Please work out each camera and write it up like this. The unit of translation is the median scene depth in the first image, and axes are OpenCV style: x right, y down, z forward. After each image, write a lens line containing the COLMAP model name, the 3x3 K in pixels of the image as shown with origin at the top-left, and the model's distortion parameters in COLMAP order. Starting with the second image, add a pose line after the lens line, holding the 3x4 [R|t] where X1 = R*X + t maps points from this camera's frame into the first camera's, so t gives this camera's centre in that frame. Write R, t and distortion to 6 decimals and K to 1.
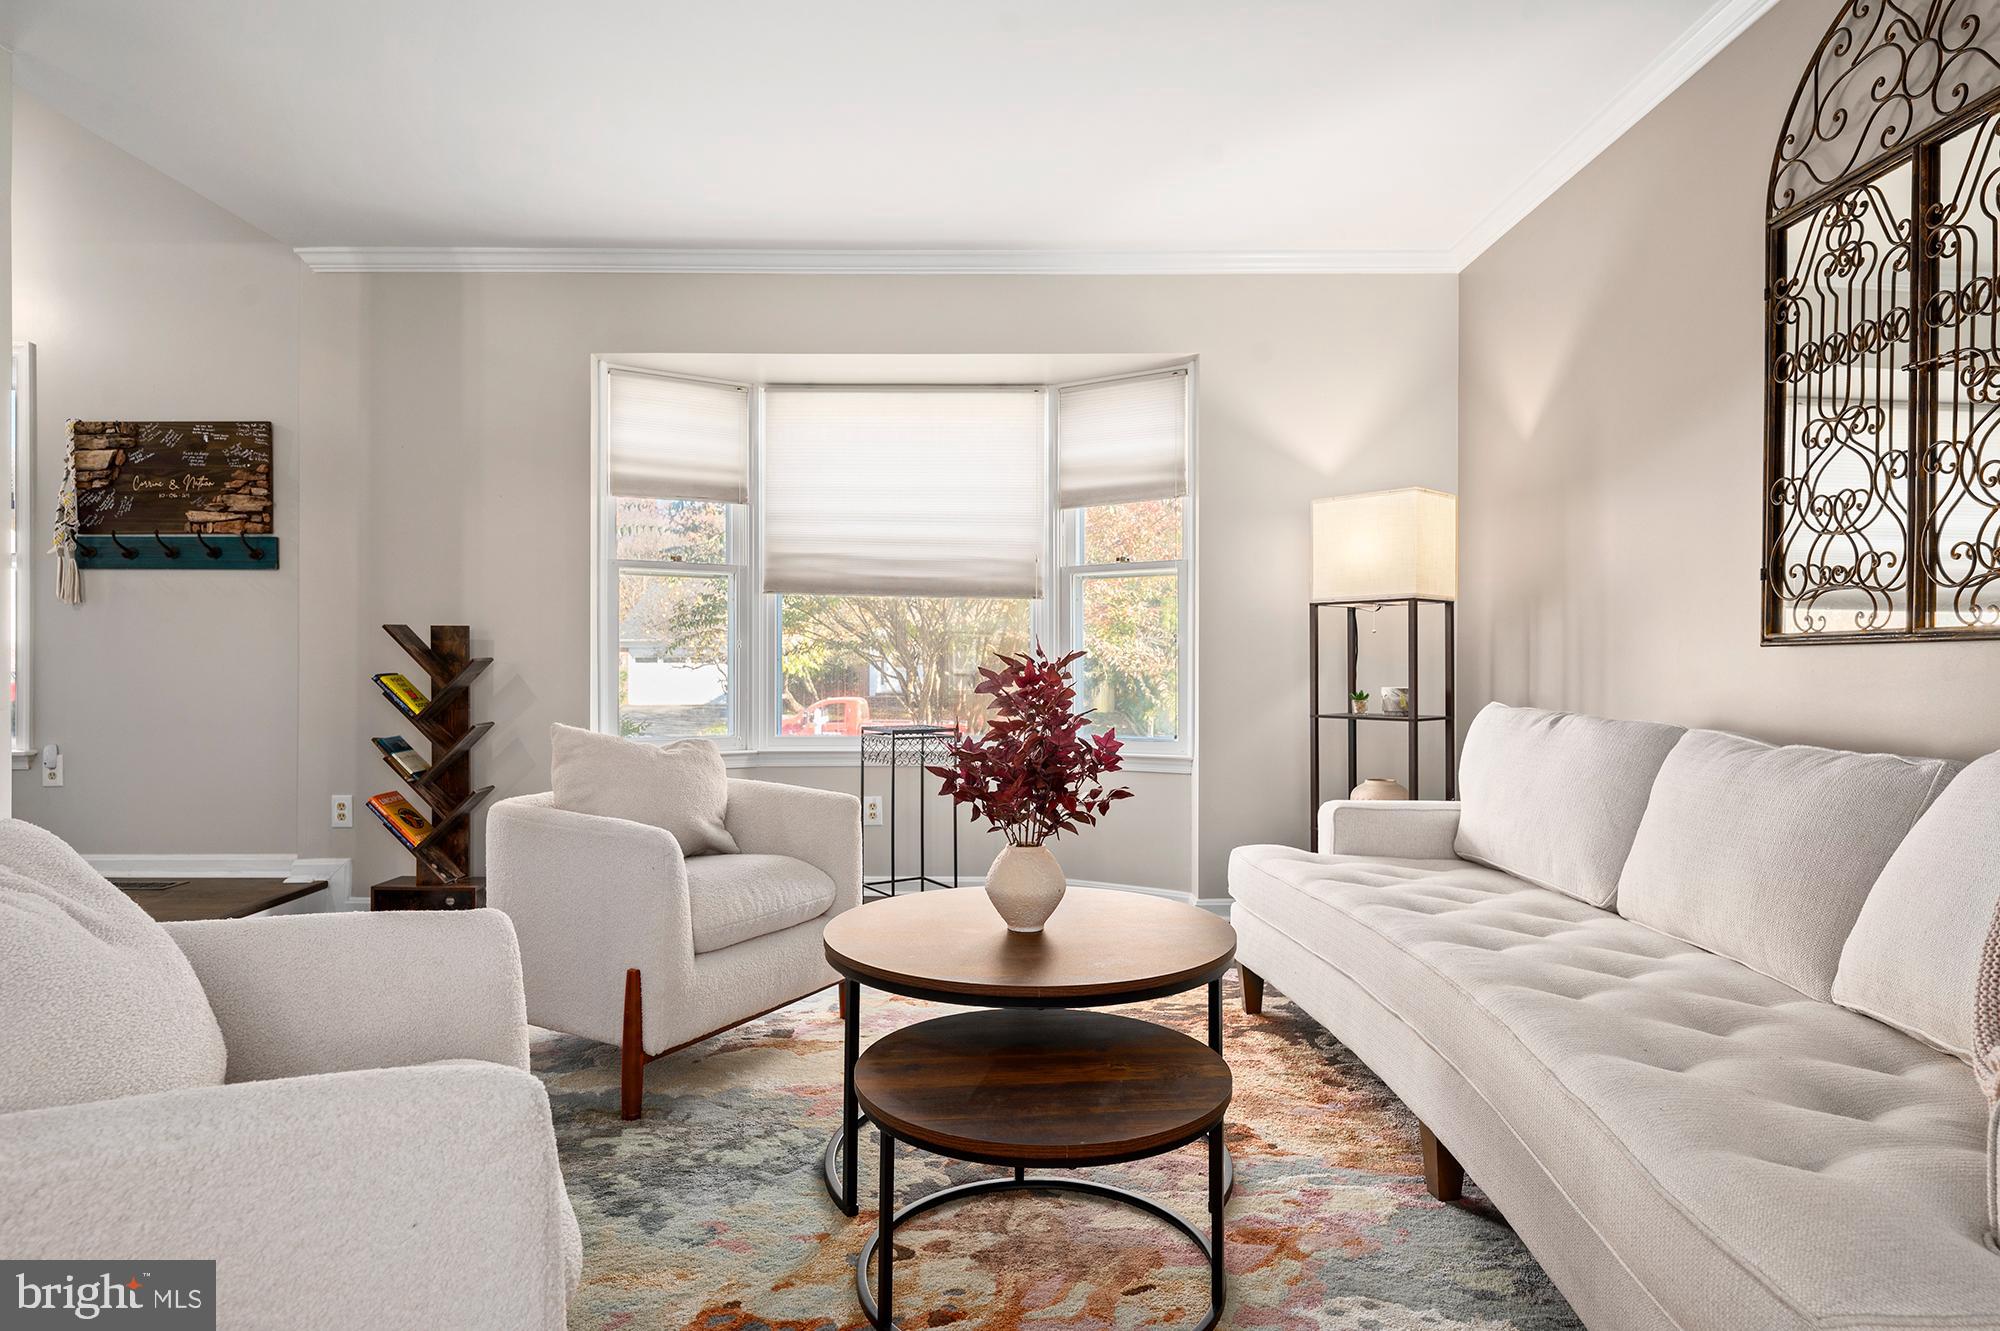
lens RADIAL K [[1099.6, 0, 1002.7], [0, 1099.6, 670.4], [0, 0, 1]] dist [-0.003608, 0.002004]
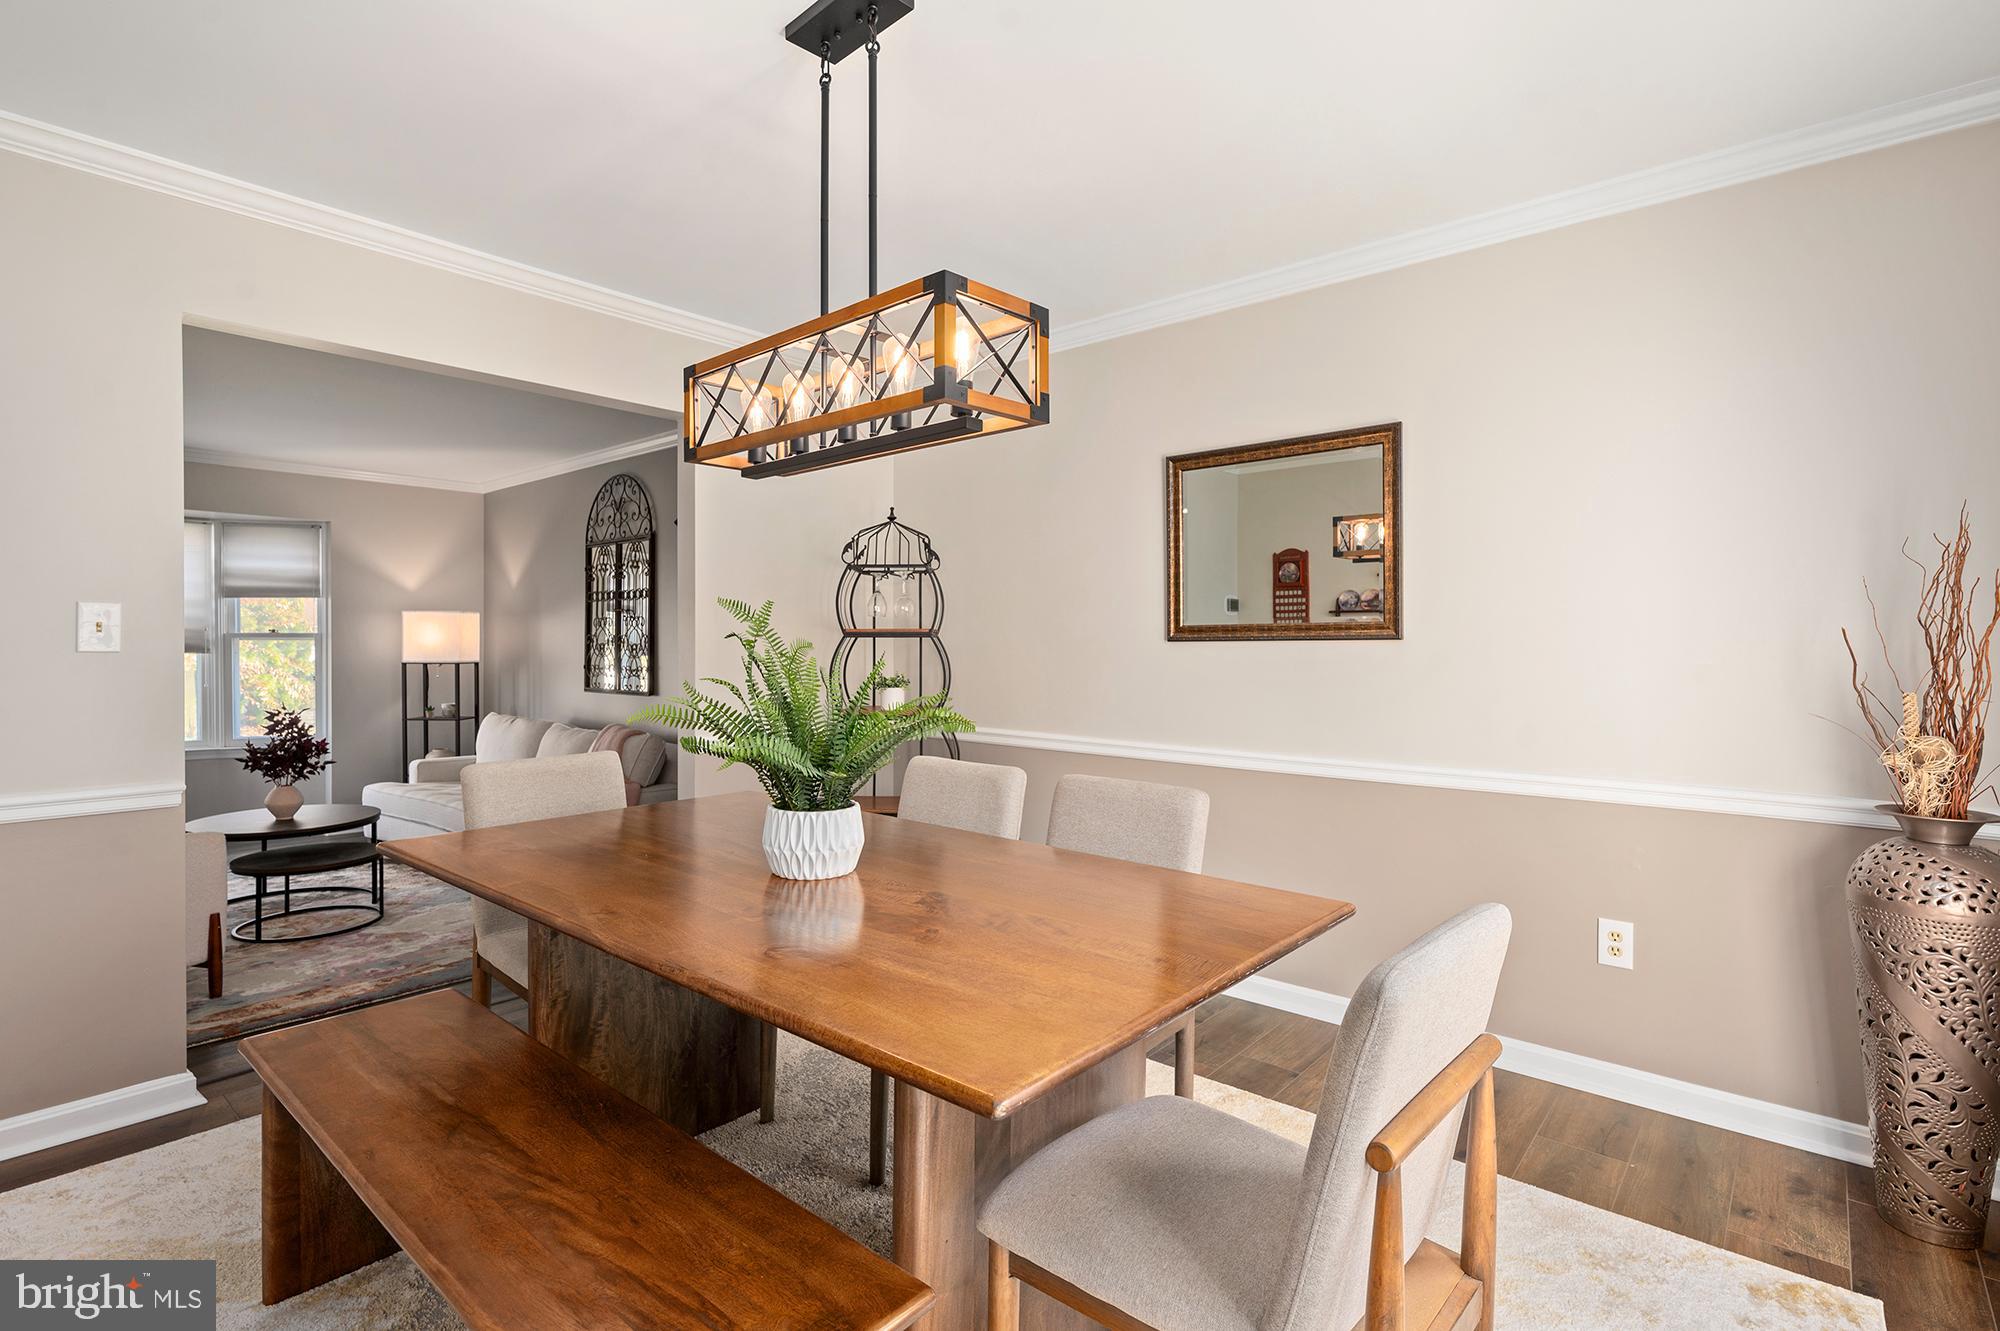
lens RADIAL K [[959.8, 0, 1007.8], [0, 959.8, 655.9], [0, 0, 1]] dist [-0.001679, 0.000459]
pose [[0.656354, -0.008228, 0.754408, -0.295381], [-0.000743, 0.999933, 0.011552, -0.090391], [-0.754453, -0.008142, 0.656304, -0.920985]]
